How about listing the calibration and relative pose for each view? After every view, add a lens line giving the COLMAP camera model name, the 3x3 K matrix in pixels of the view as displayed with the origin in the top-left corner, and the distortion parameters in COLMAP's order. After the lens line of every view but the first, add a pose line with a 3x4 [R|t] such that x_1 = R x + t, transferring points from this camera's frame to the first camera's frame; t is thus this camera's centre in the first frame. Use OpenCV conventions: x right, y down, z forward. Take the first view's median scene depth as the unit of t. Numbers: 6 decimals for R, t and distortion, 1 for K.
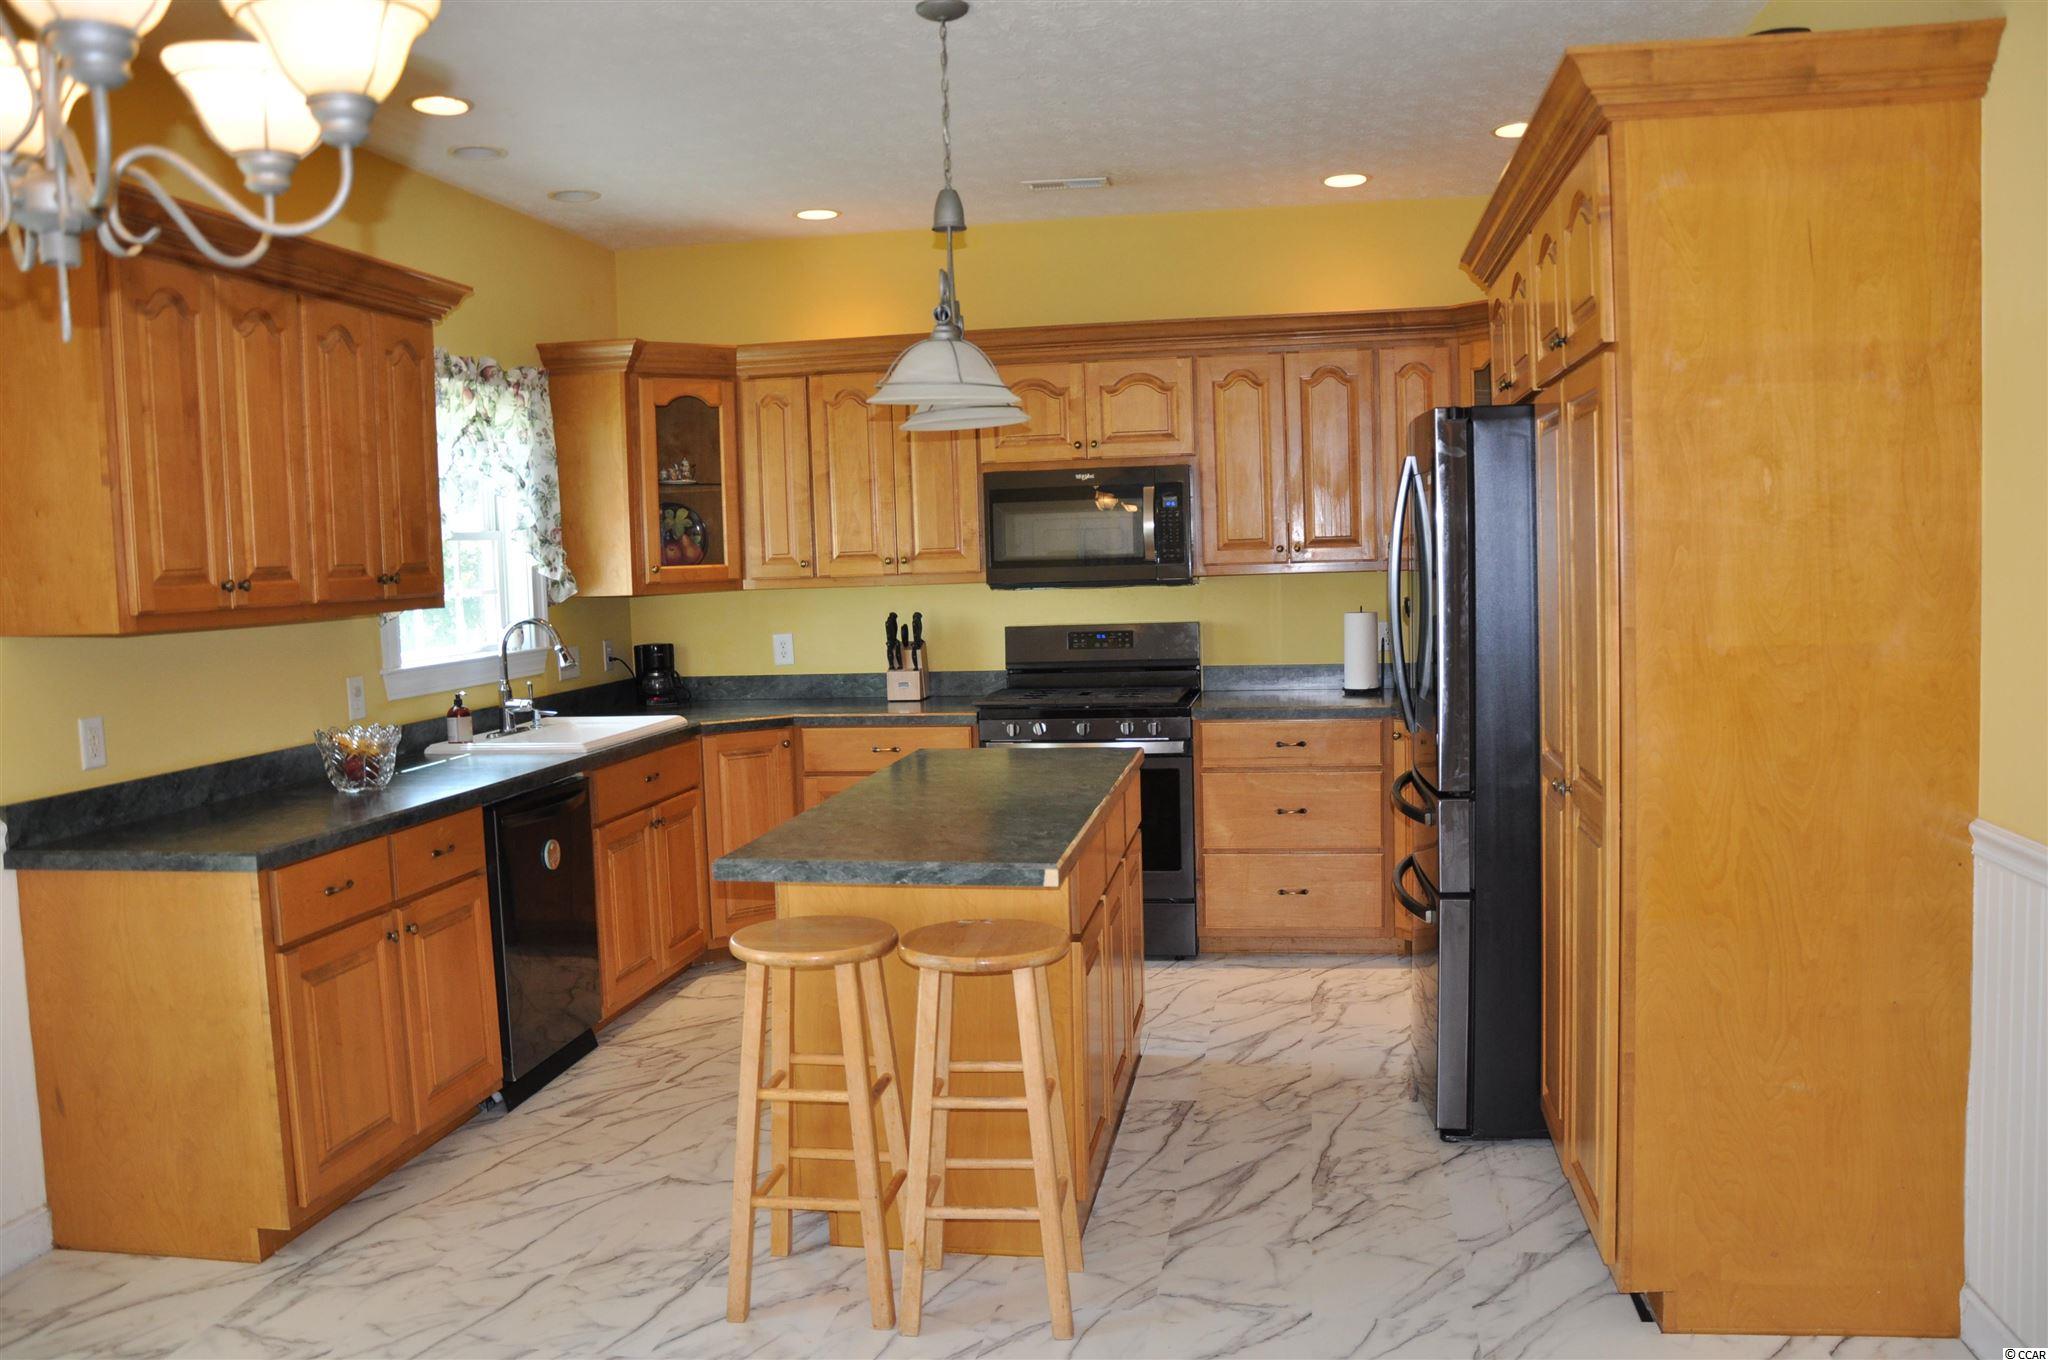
lens RADIAL K [[1606.2, 0, 1015.6], [0, 1606.2, 675.2], [0, 0, 1]] dist [-0.138820, 0.095228]
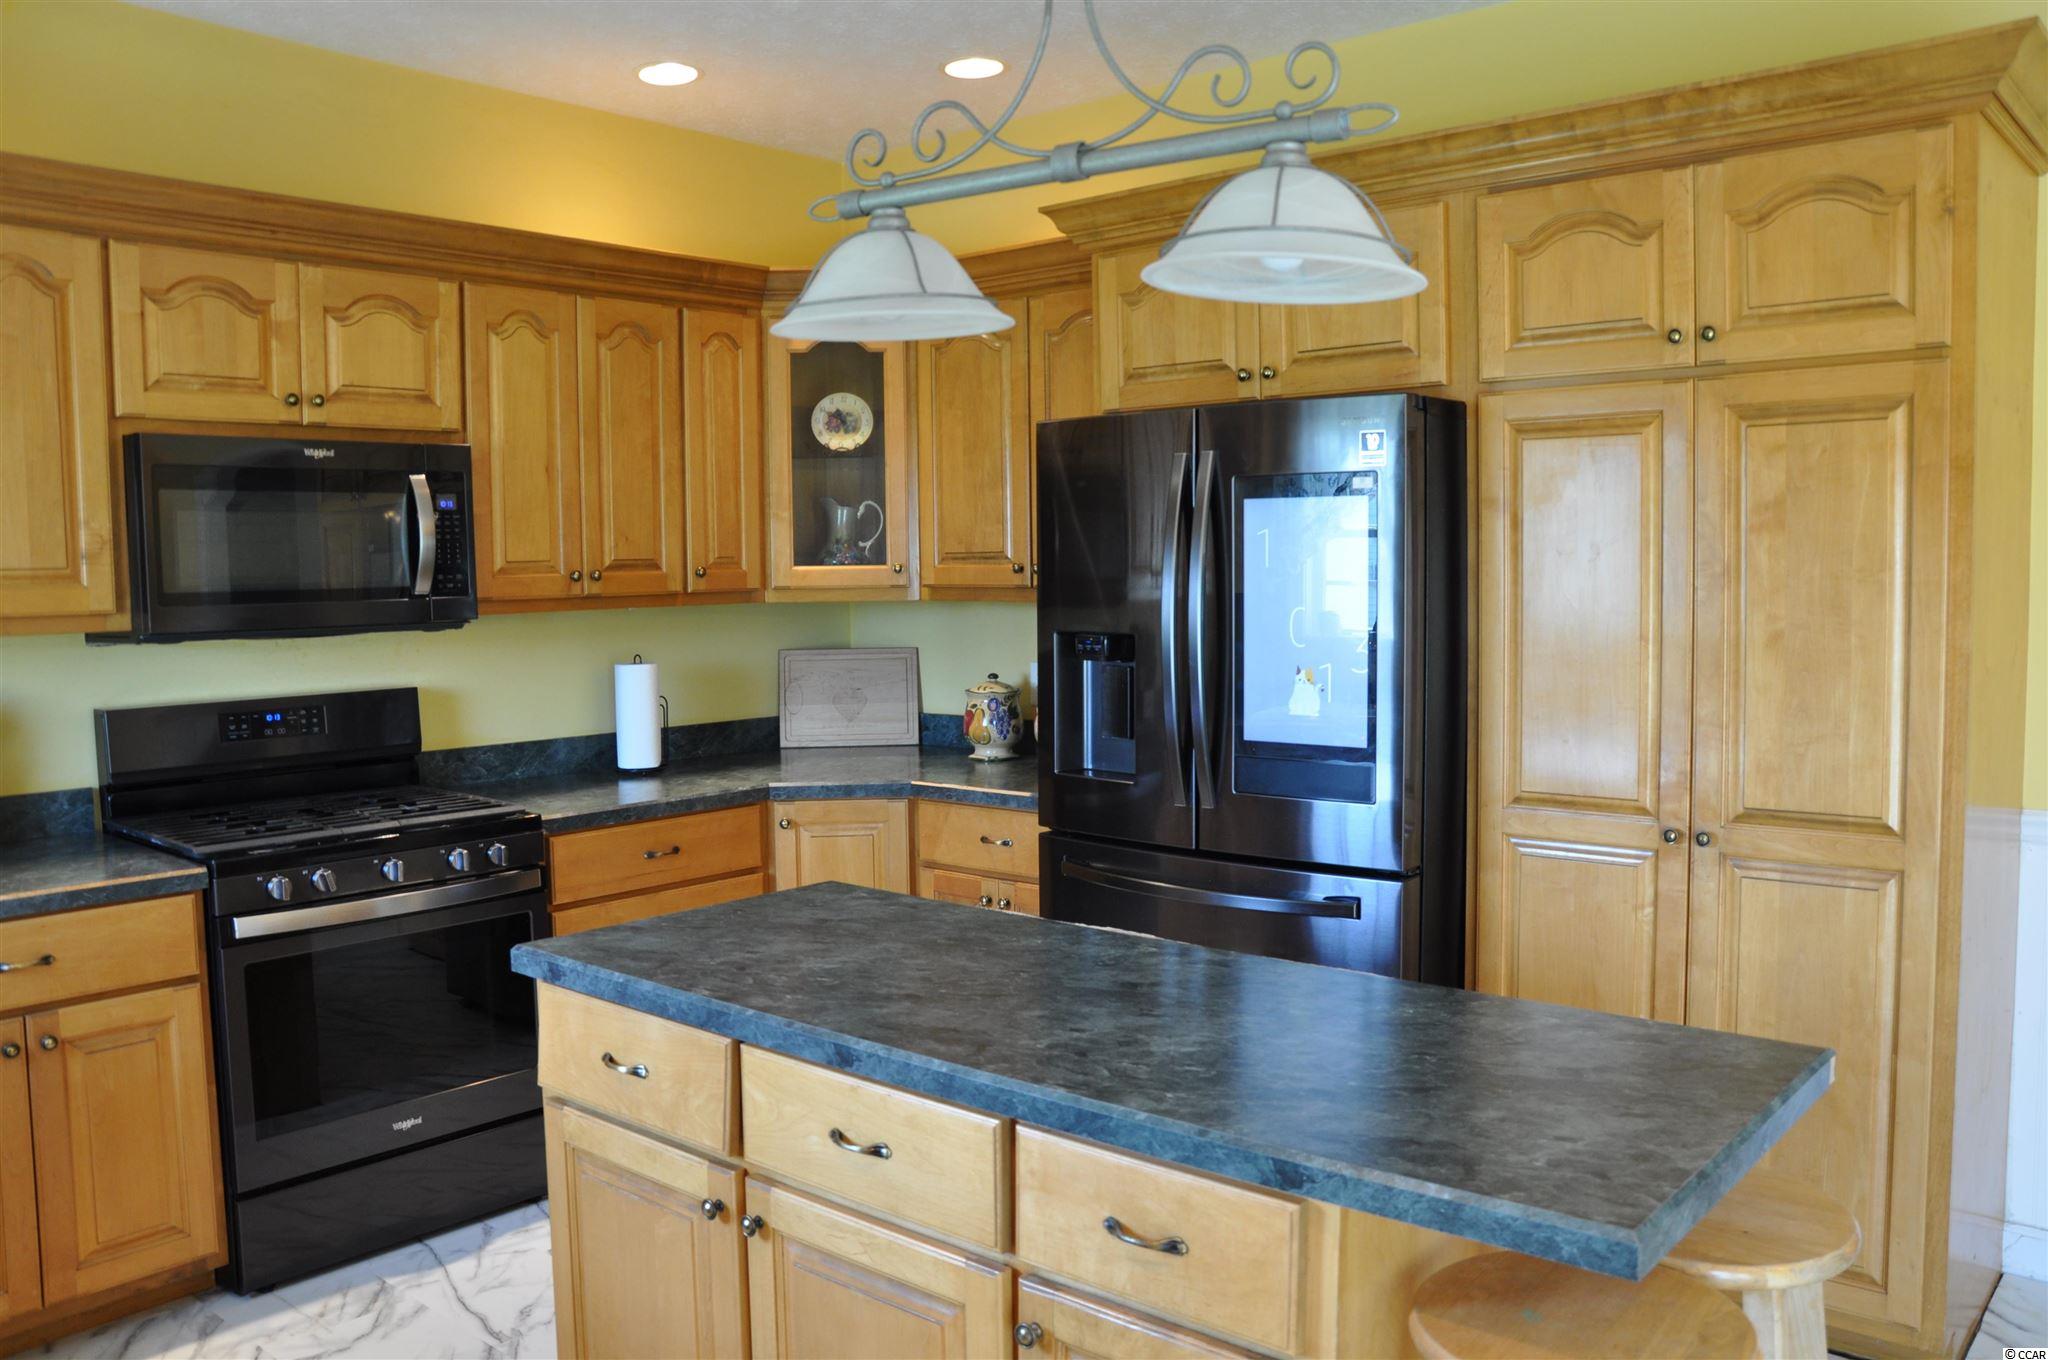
lens RADIAL K [[1606.2, 0, 1024.1], [0, 1606.2, 674.0], [0, 0, 1]] dist [-0.138820, 0.095228]
pose [[0.515389, -0.038011, 0.856113, -0.424343], [0.063362, 0.997972, 0.006164, -0.035886], [-0.854611, 0.051068, 0.516752, 0.616282]]
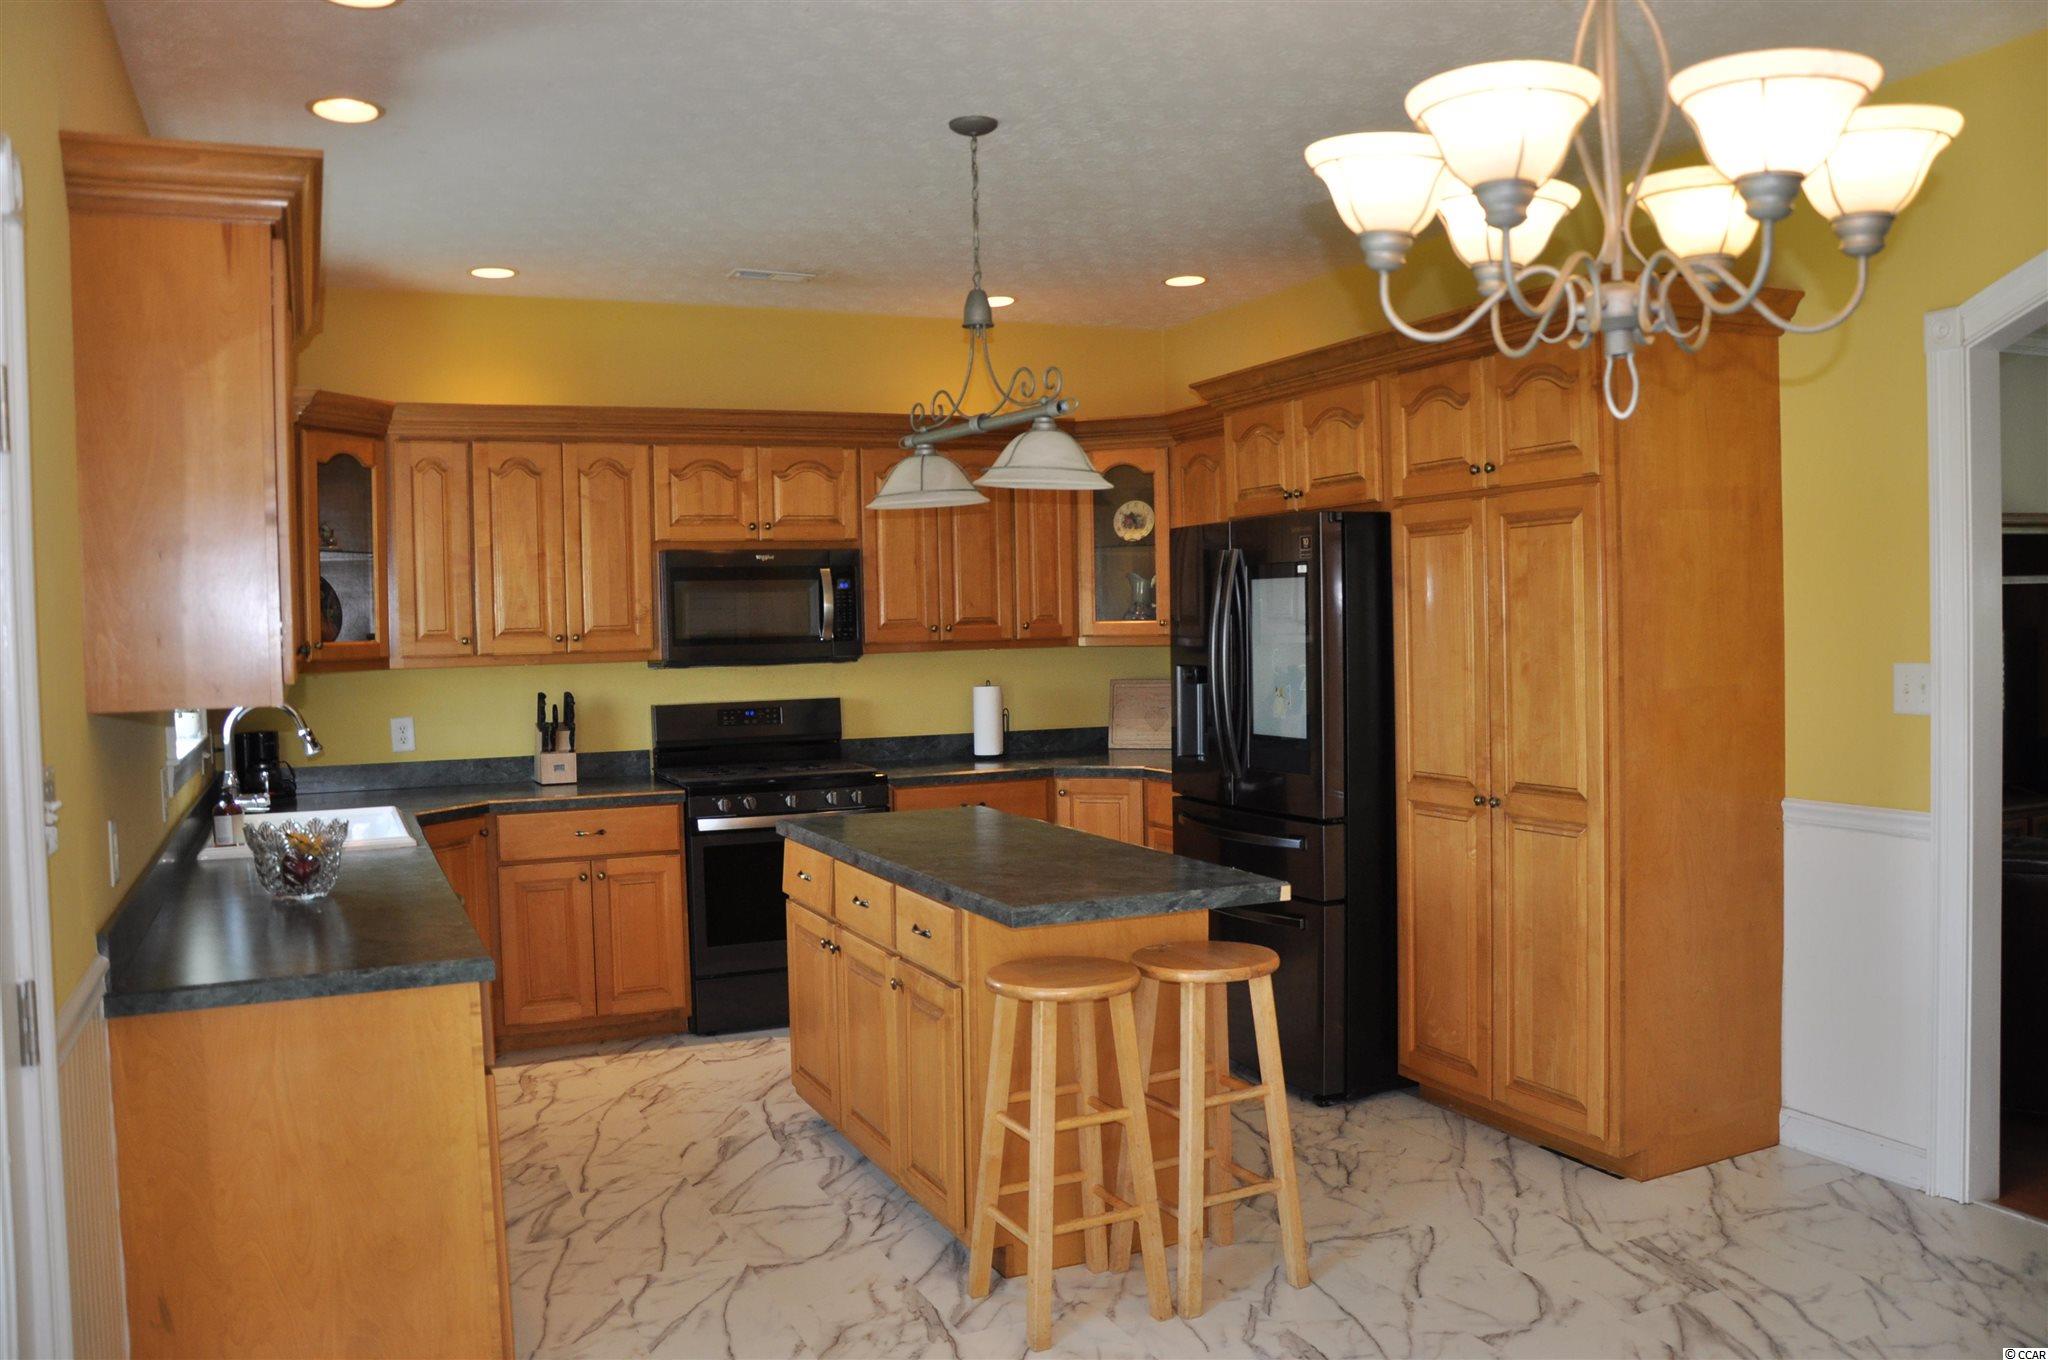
lens RADIAL K [[1606.2, 0, 1027.2], [0, 1606.2, 673.2], [0, 0, 1]] dist [-0.138820, 0.095228]
pose [[0.828021, -0.006832, 0.560655, -0.513911], [0.039667, 0.998134, -0.046421, 0.006883], [-0.559292, 0.060677, 0.826747, 0.075372]]
